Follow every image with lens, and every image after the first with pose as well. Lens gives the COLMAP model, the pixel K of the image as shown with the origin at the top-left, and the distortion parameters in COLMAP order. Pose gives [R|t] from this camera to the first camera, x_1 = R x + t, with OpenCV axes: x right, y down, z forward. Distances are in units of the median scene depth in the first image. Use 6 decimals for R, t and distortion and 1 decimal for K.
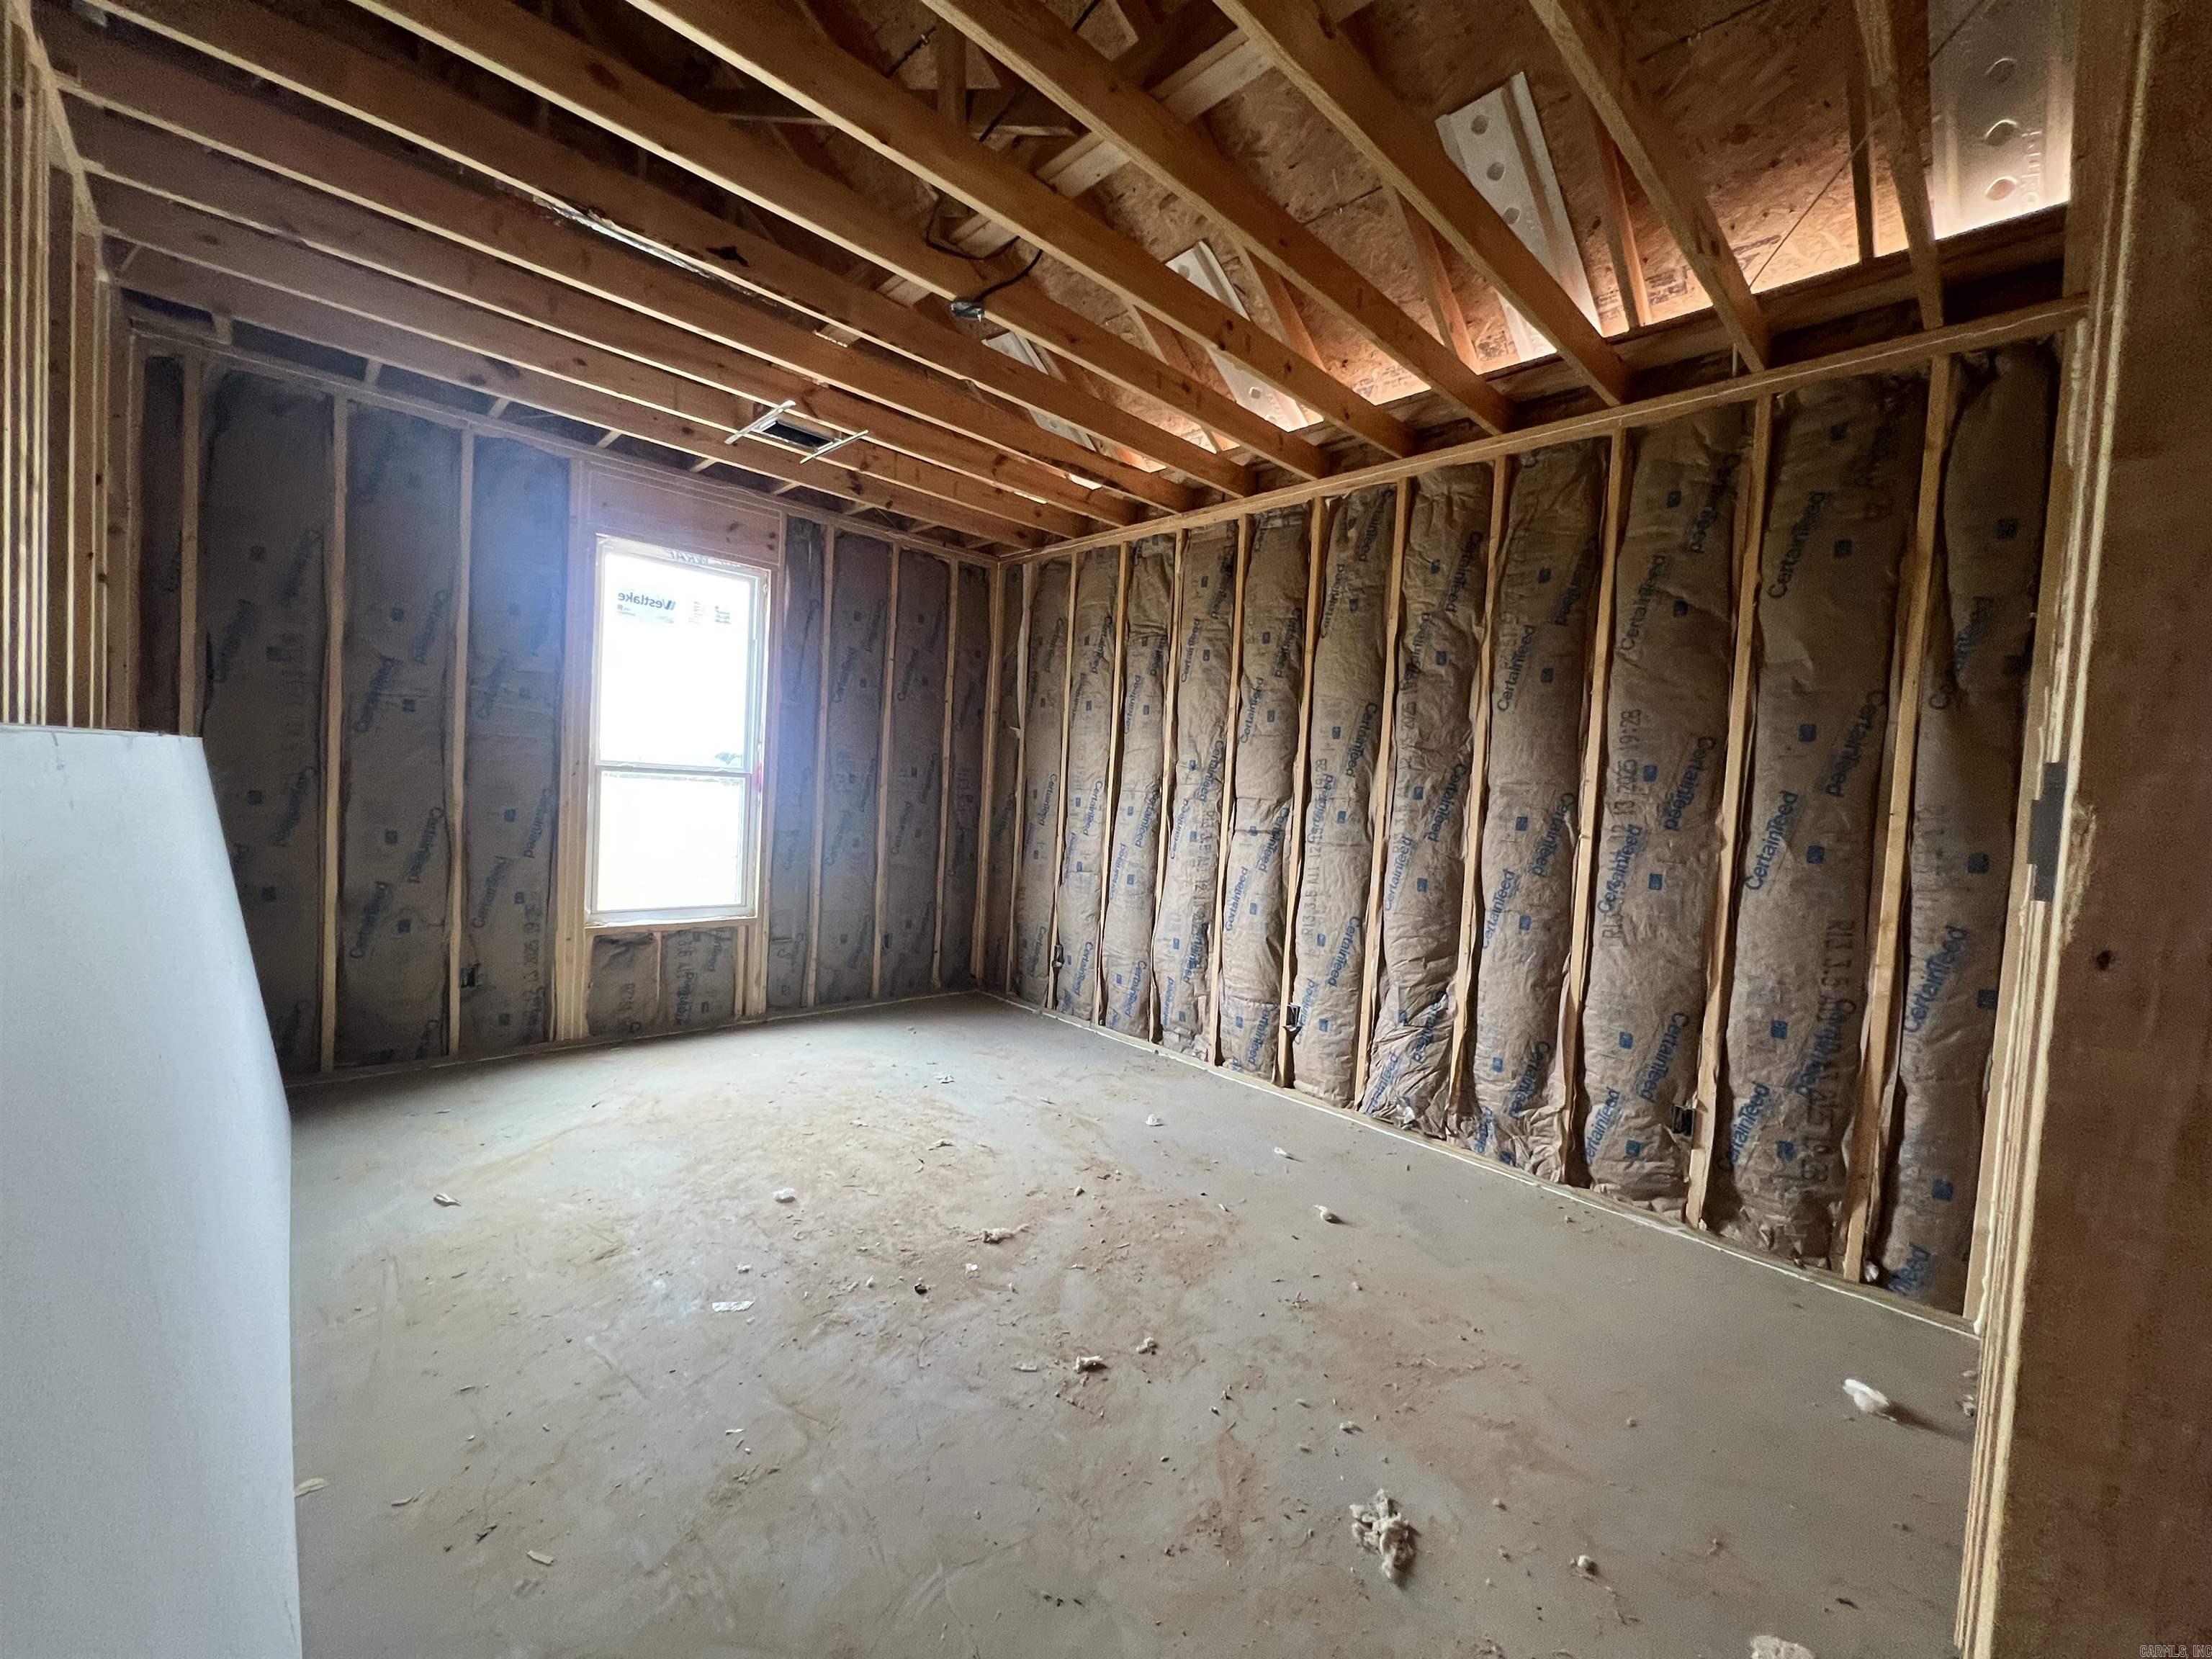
lens RADIAL K [[886.2, 0, 1107.6], [0, 886.2, 829.7], [0, 0, 1]] dist [-0.008170, 0.000612]
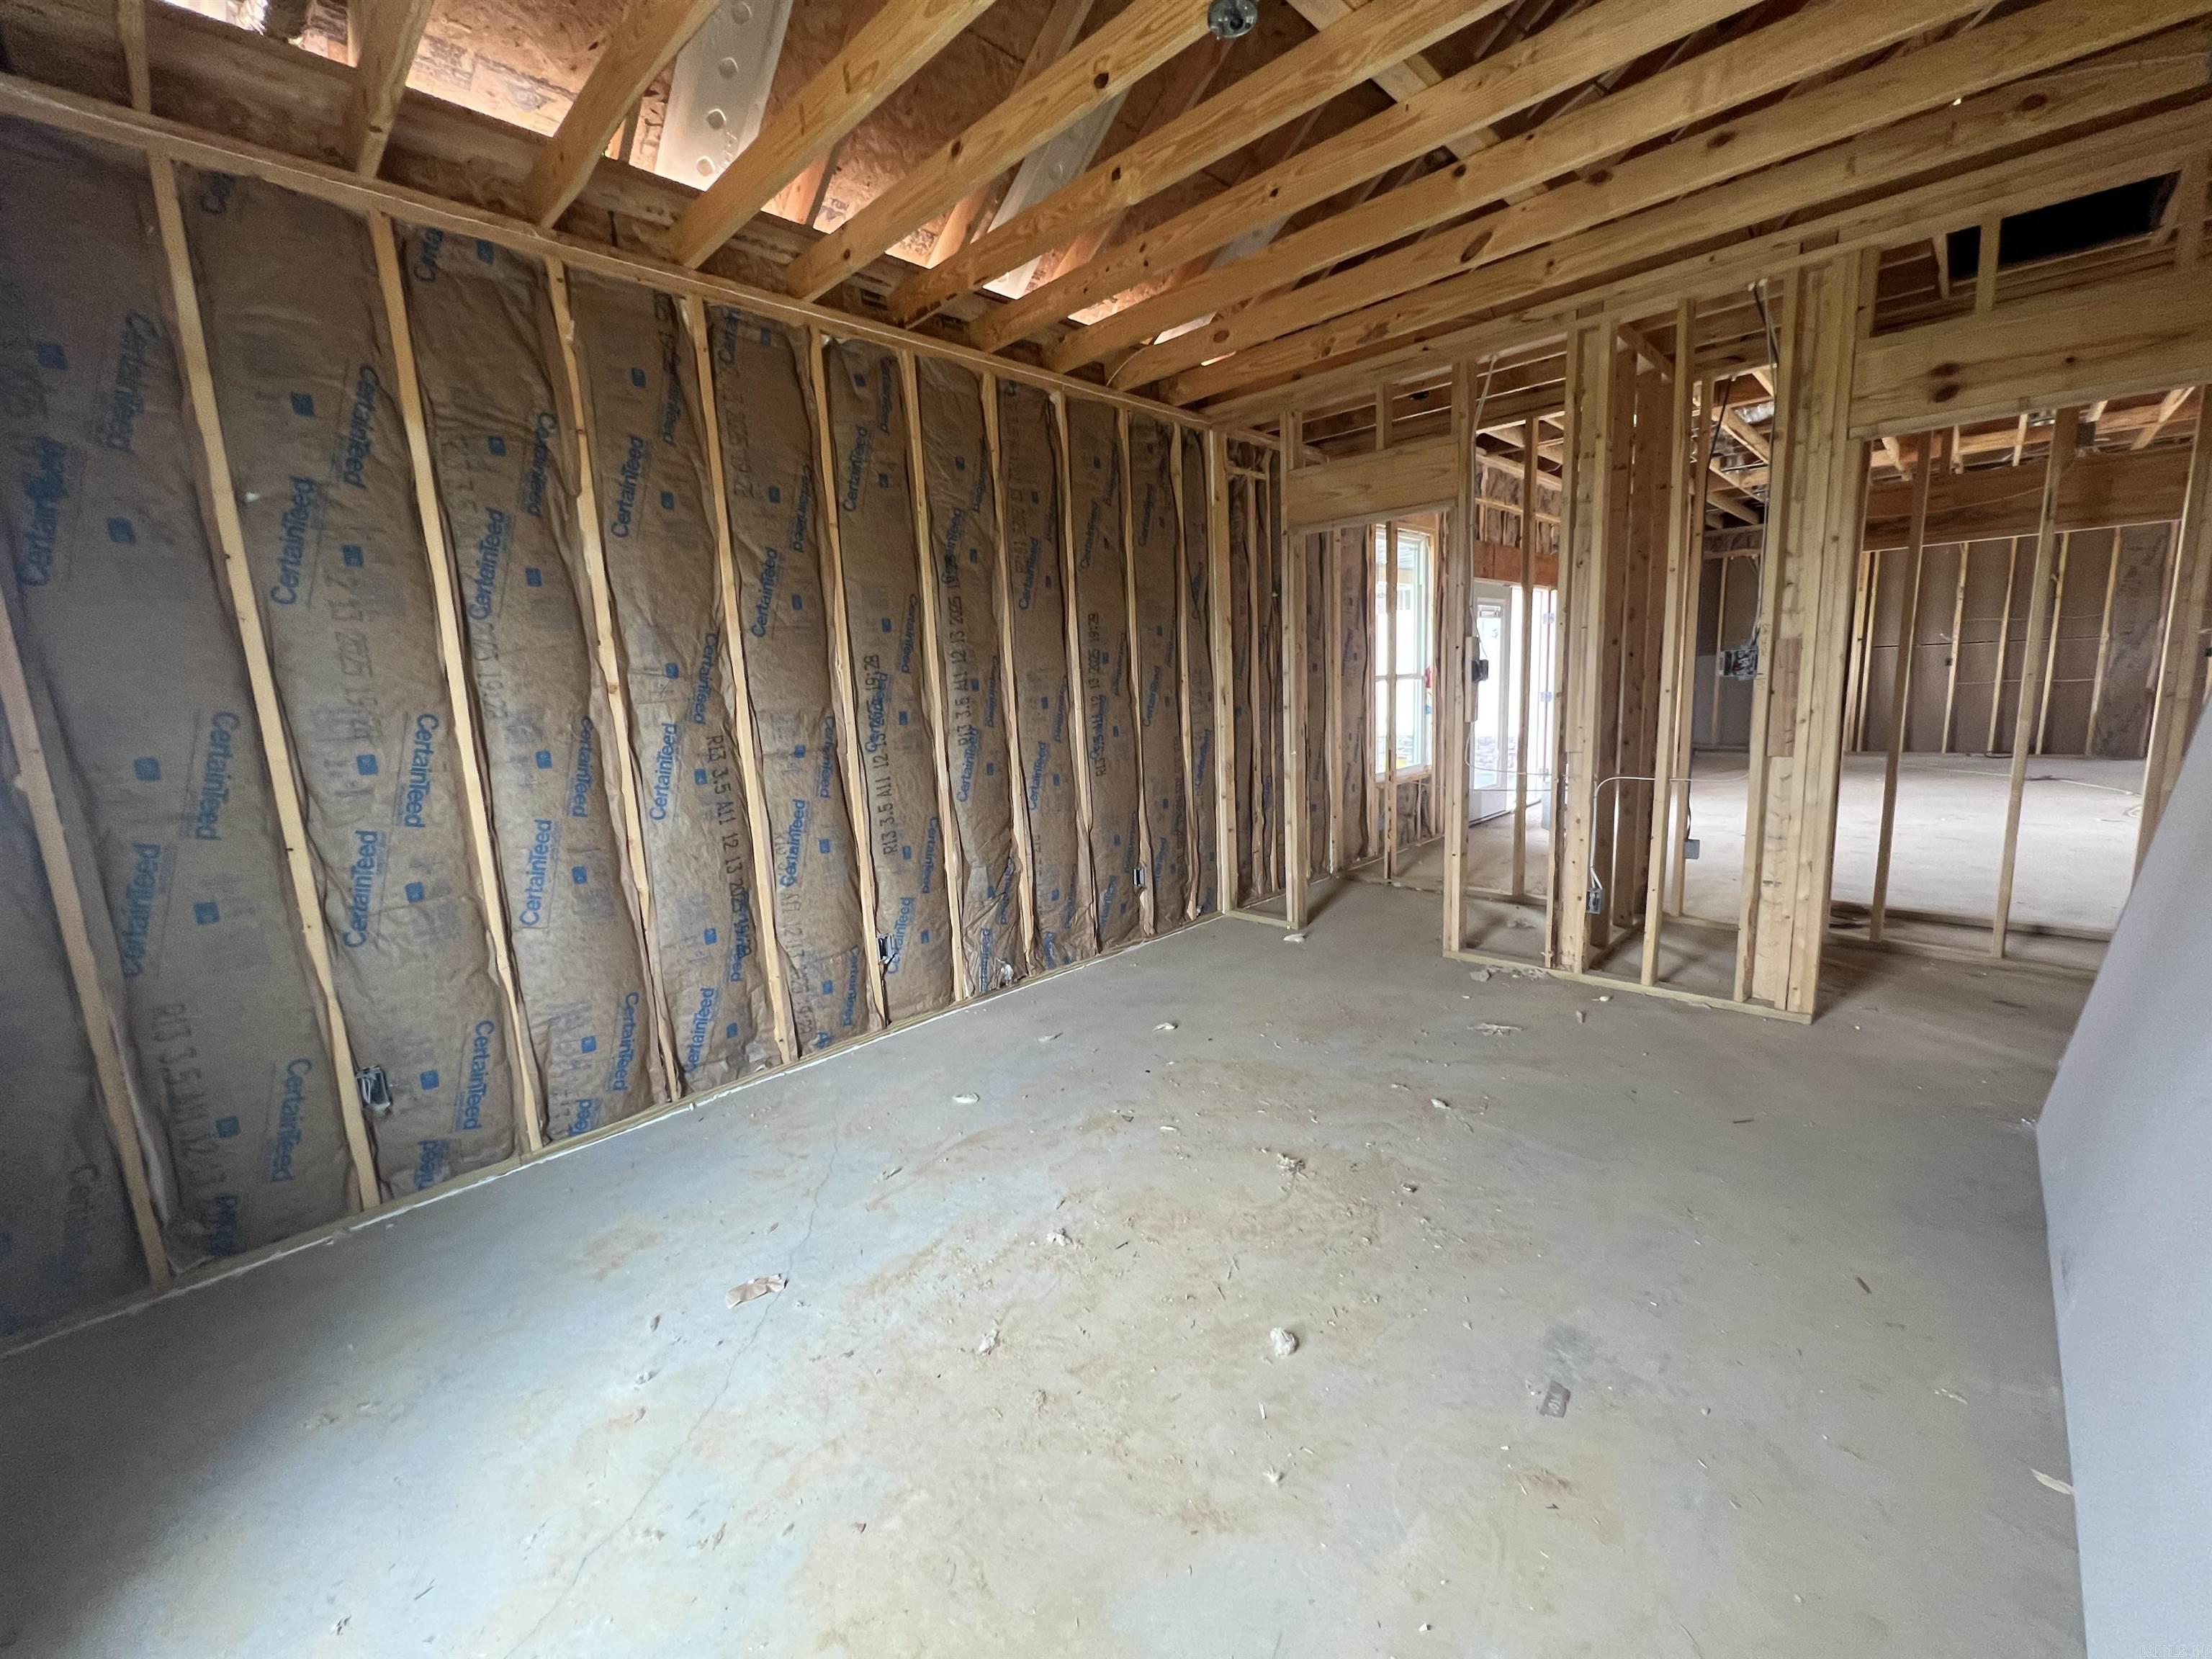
lens RADIAL K [[886.2, 0, 1108.9], [0, 886.2, 828.5], [0, 0, 1]] dist [-0.008170, 0.000612]
pose [[-0.038503, -0.215912, 0.975653, -0.692584], [0.091237, 0.971540, 0.218602, -0.086884], [-0.995085, 0.097432, -0.017708, 0.830417]]
